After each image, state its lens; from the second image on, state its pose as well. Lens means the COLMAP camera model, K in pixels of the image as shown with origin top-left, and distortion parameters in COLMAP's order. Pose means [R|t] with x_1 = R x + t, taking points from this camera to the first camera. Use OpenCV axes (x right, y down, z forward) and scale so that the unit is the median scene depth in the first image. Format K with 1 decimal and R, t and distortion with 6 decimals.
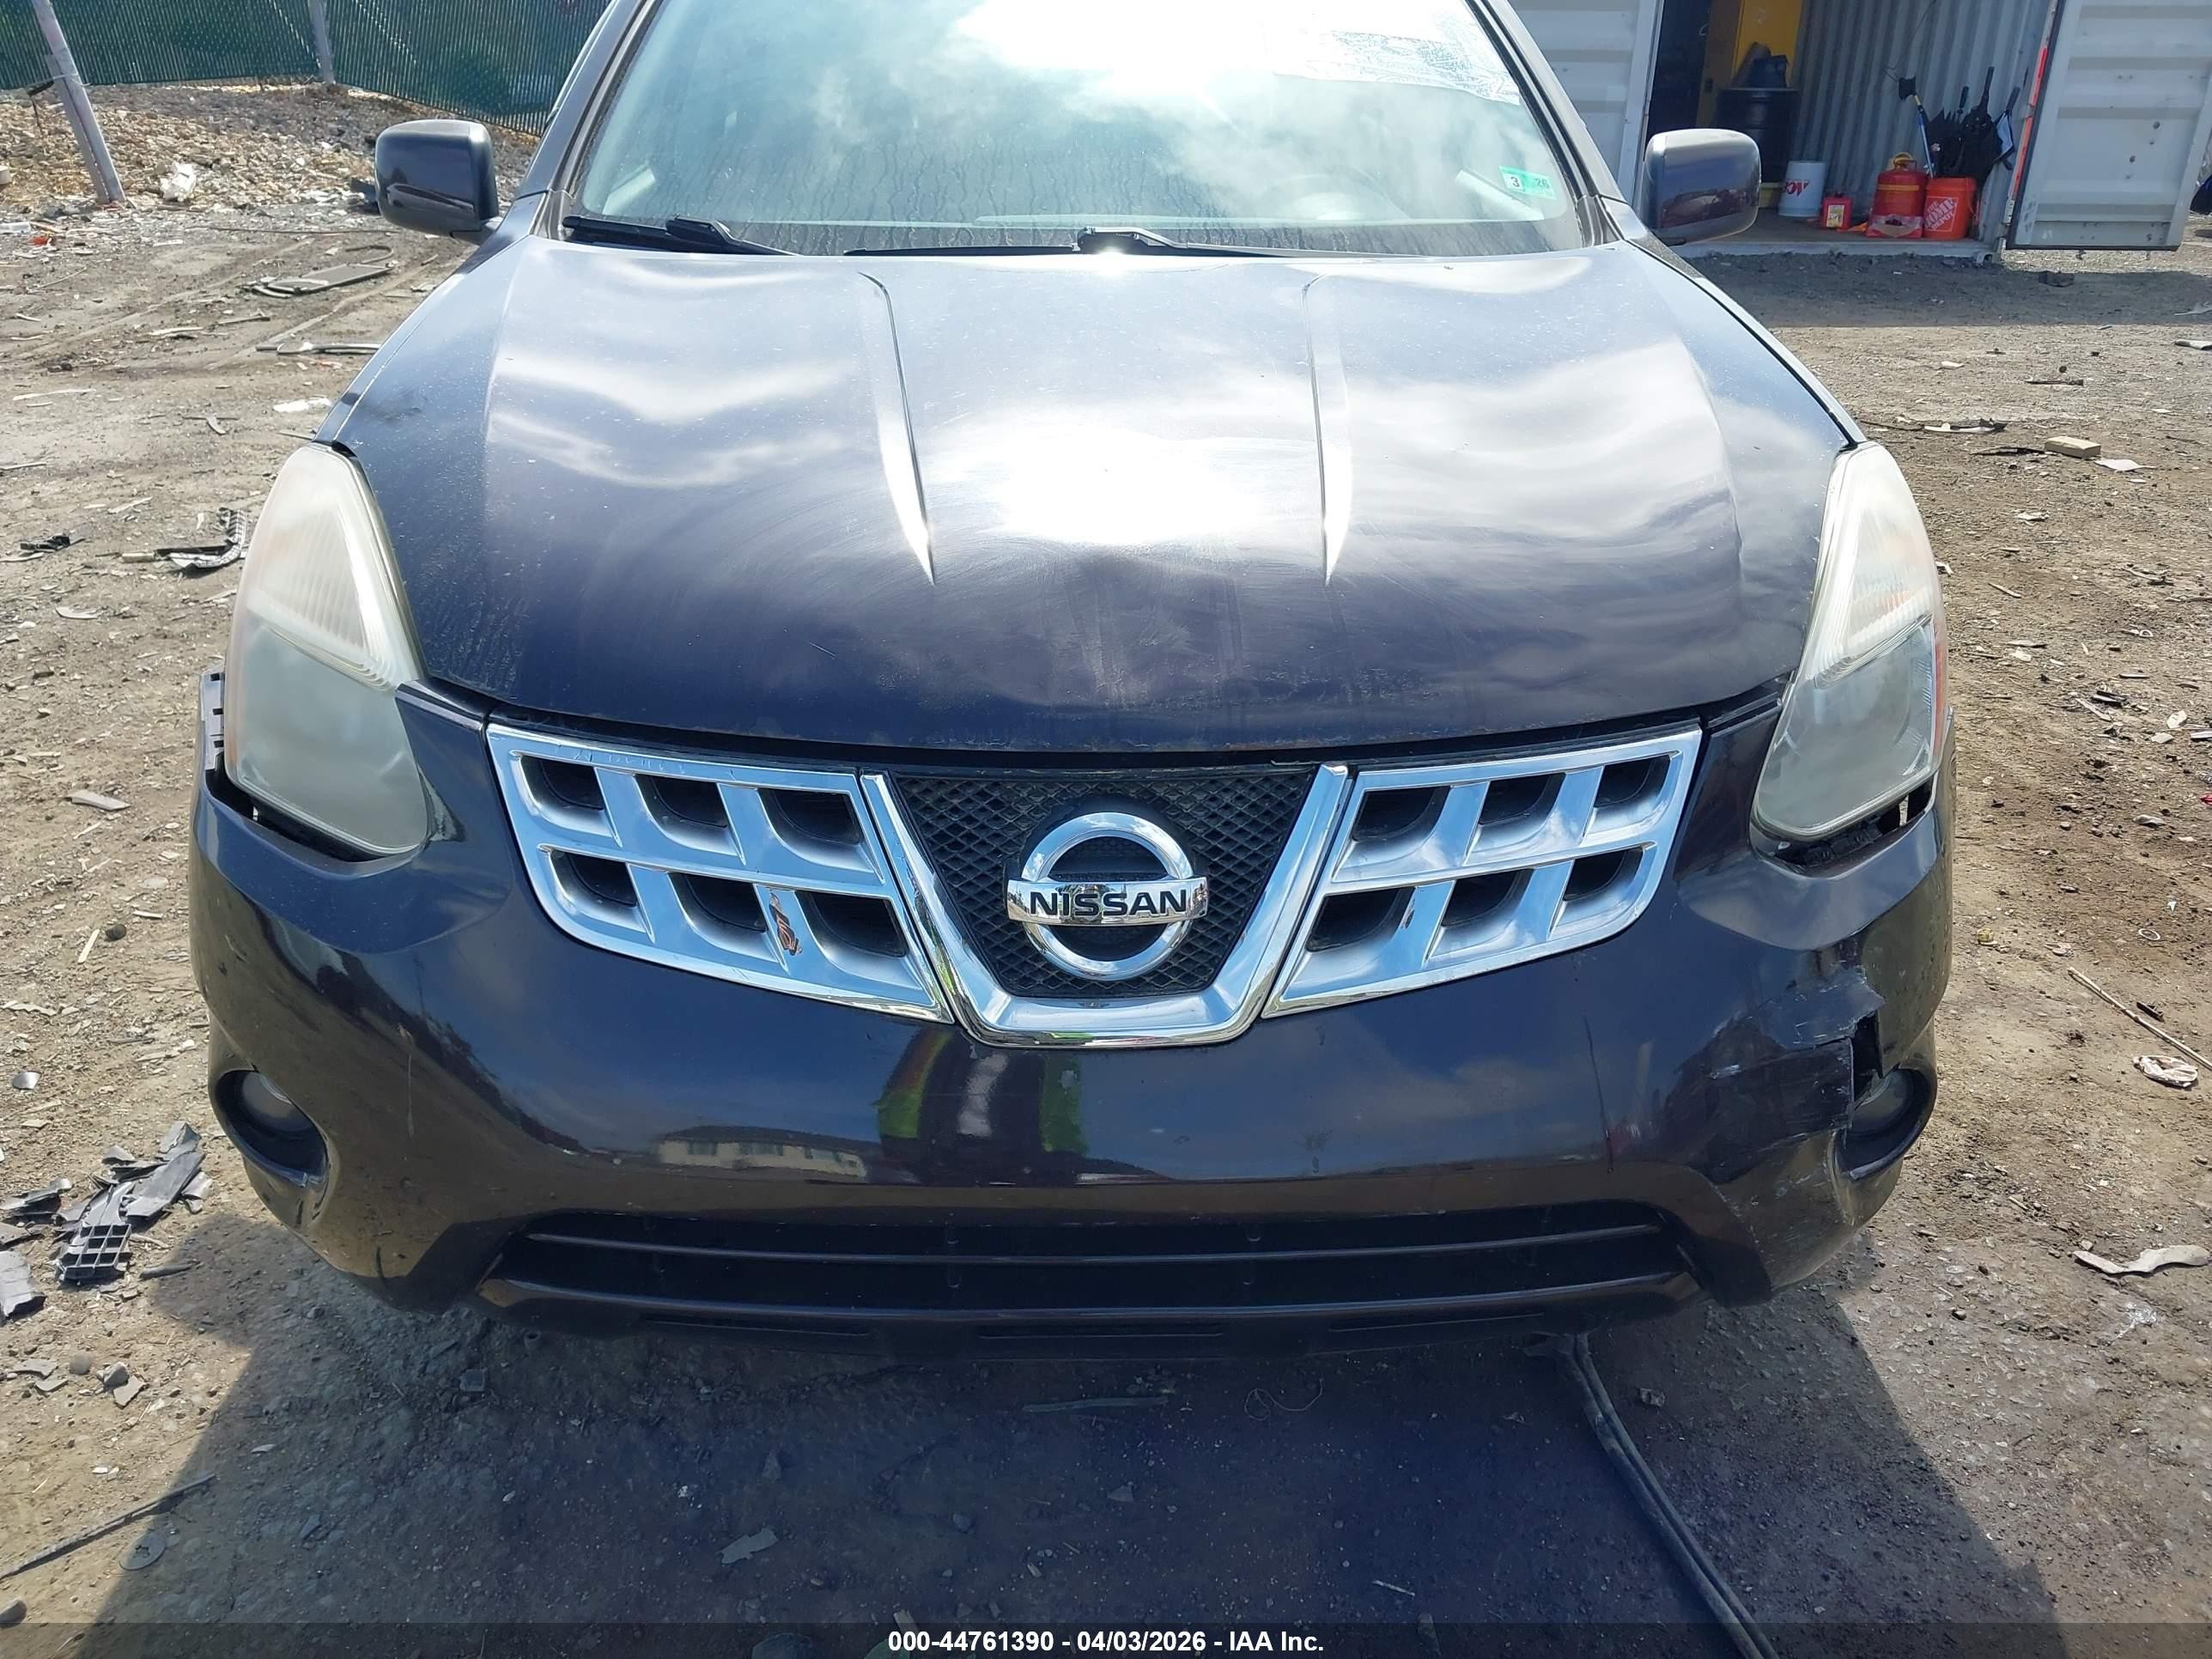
lens RADIAL K [[1773.9, 0, 1067.1], [0, 1773.9, 824.8], [0, 0, 1]] dist [-0.001350, 0.002366]
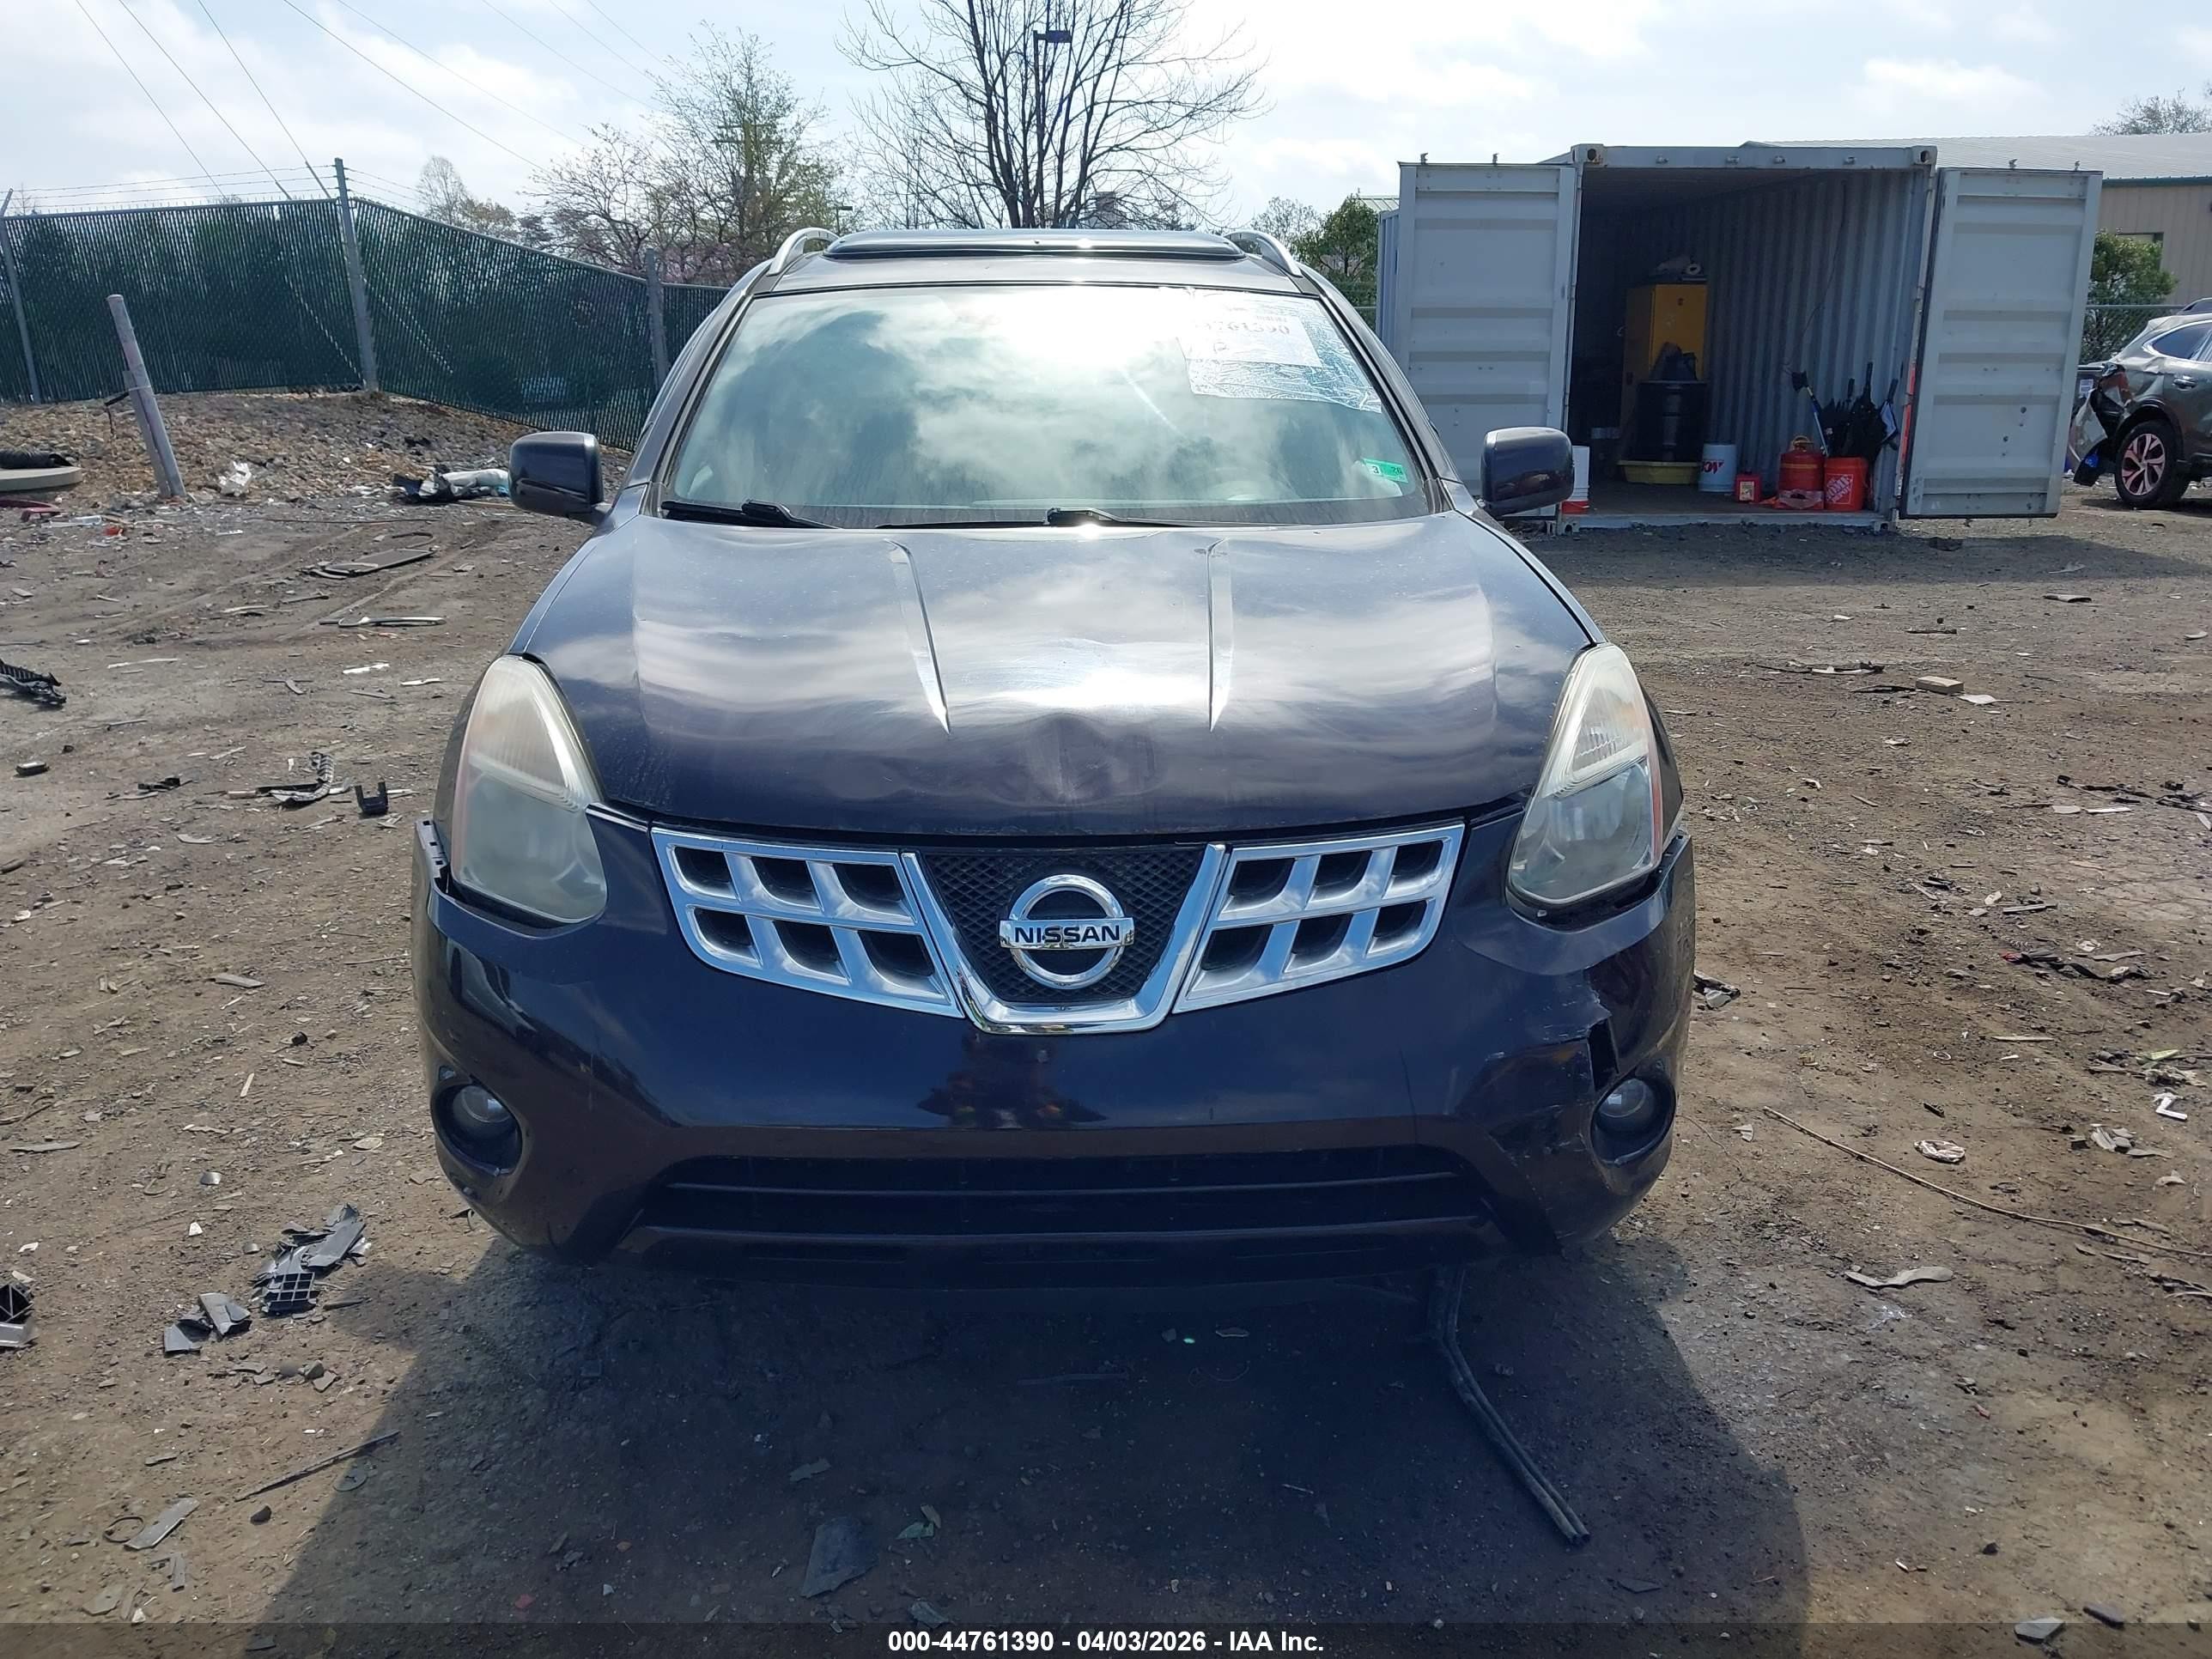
lens RADIAL K [[1773.9, 0, 1100.7], [0, 1773.9, 840.9], [0, 0, 1]] dist [-0.001350, 0.002366]
pose [[0.999620, -0.016142, 0.022348, 0.011748], [0.019115, 0.989972, -0.139965, 0.107460], [-0.019865, 0.140339, 0.989904, -0.305511]]
